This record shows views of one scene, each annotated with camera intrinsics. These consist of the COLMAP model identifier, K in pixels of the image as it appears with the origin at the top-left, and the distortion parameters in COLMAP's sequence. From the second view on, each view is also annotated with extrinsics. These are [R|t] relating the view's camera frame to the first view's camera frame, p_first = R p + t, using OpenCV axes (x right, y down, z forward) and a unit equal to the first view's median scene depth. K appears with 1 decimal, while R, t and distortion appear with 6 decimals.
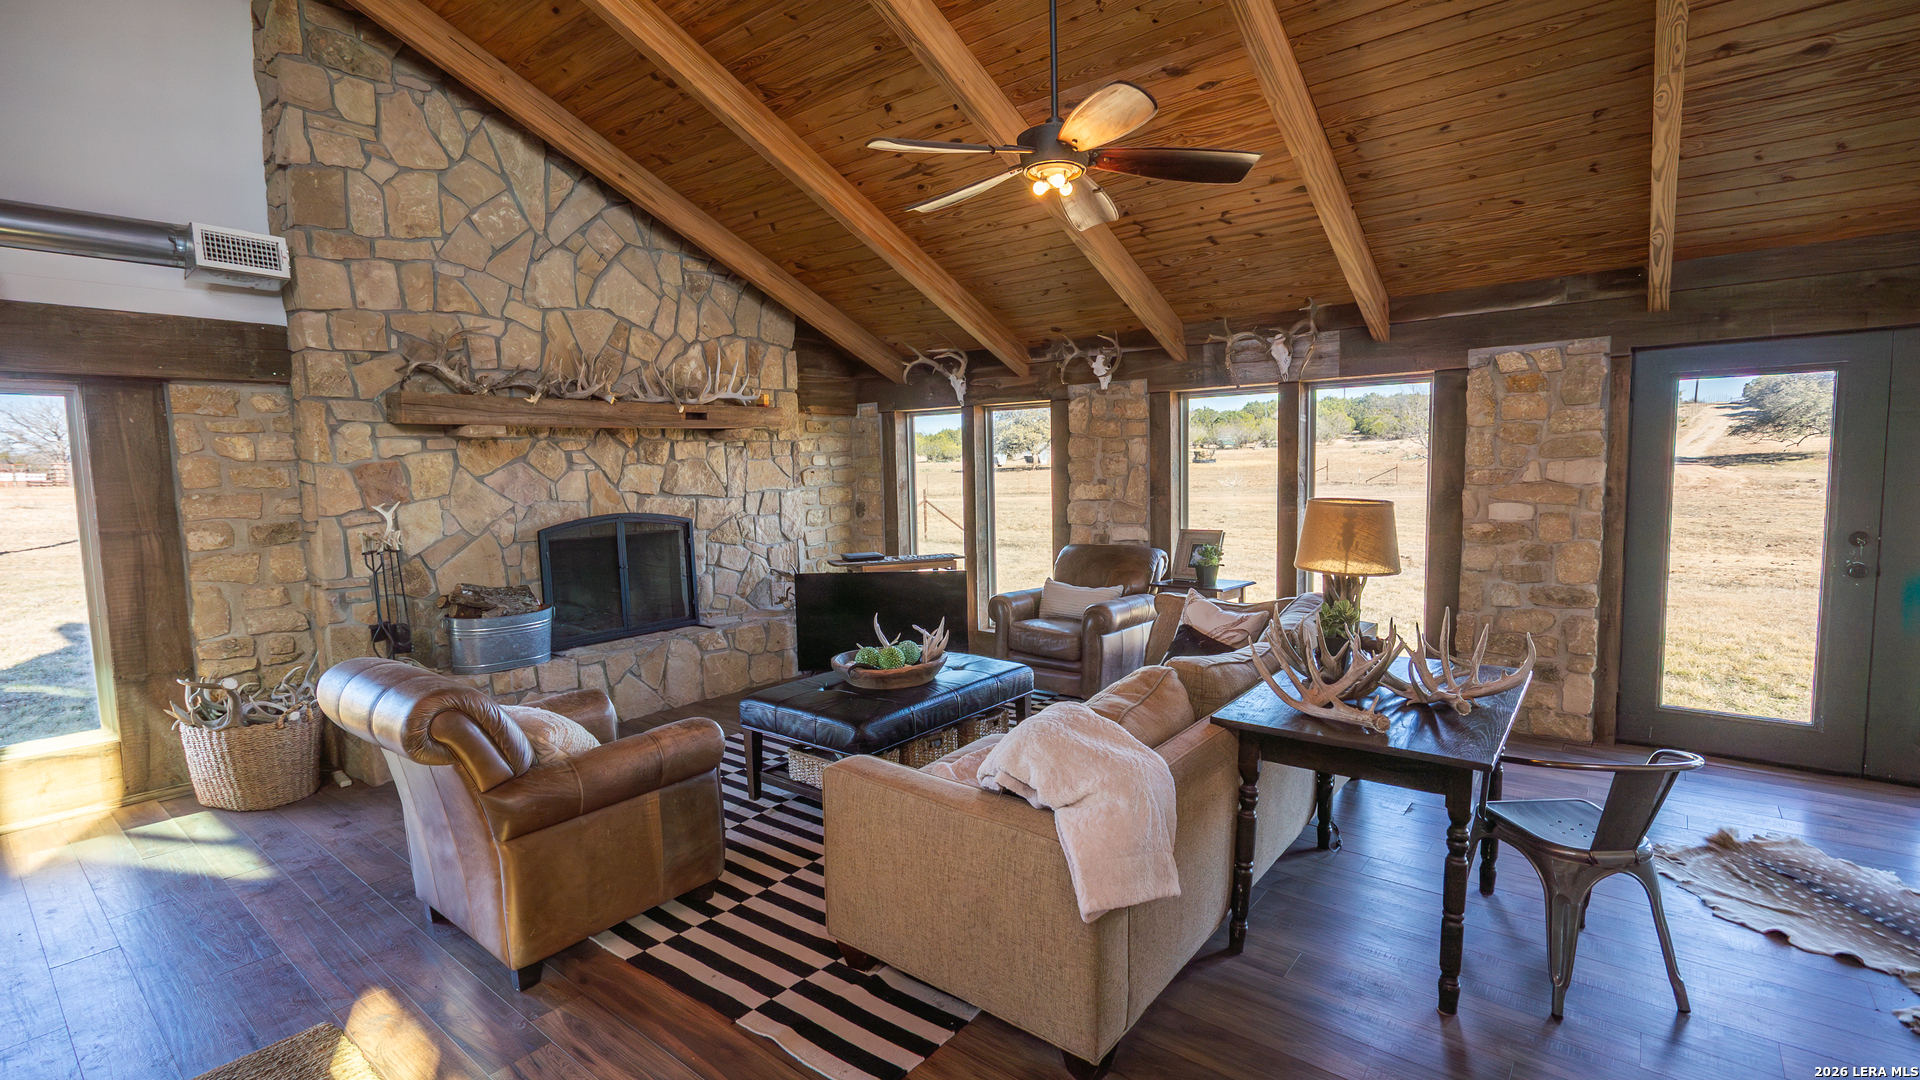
lens RADIAL K [[862.5, 0, 960.0], [0, 862.5, 540.0], [0, 0, 1]] dist [0.000698, 0.000276]
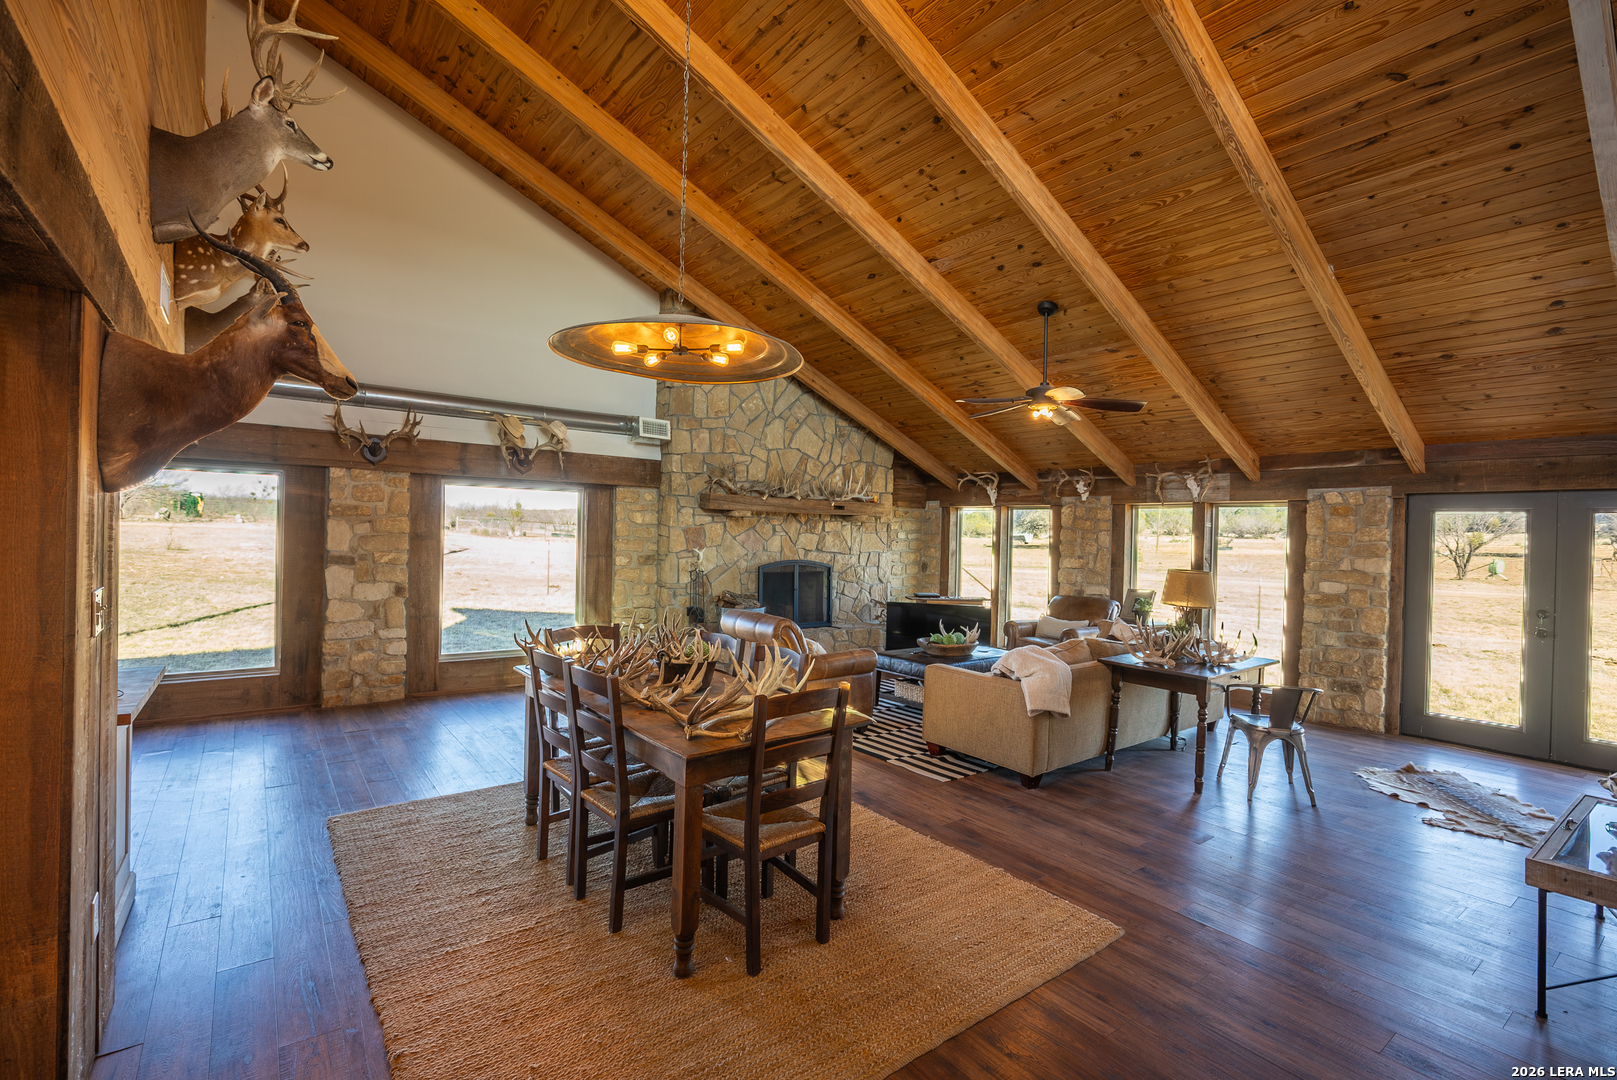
lens RADIAL K [[733.9, 0, 808.5], [0, 733.9, 540.0], [0, 0, 1]] dist [-0.001142, 0.001153]
pose [[0.969116, 0.048971, -0.241695, 0.001435], [-0.068521, 0.994964, -0.073156, 0.043466], [0.236895, 0.087458, 0.967591, -0.549485]]
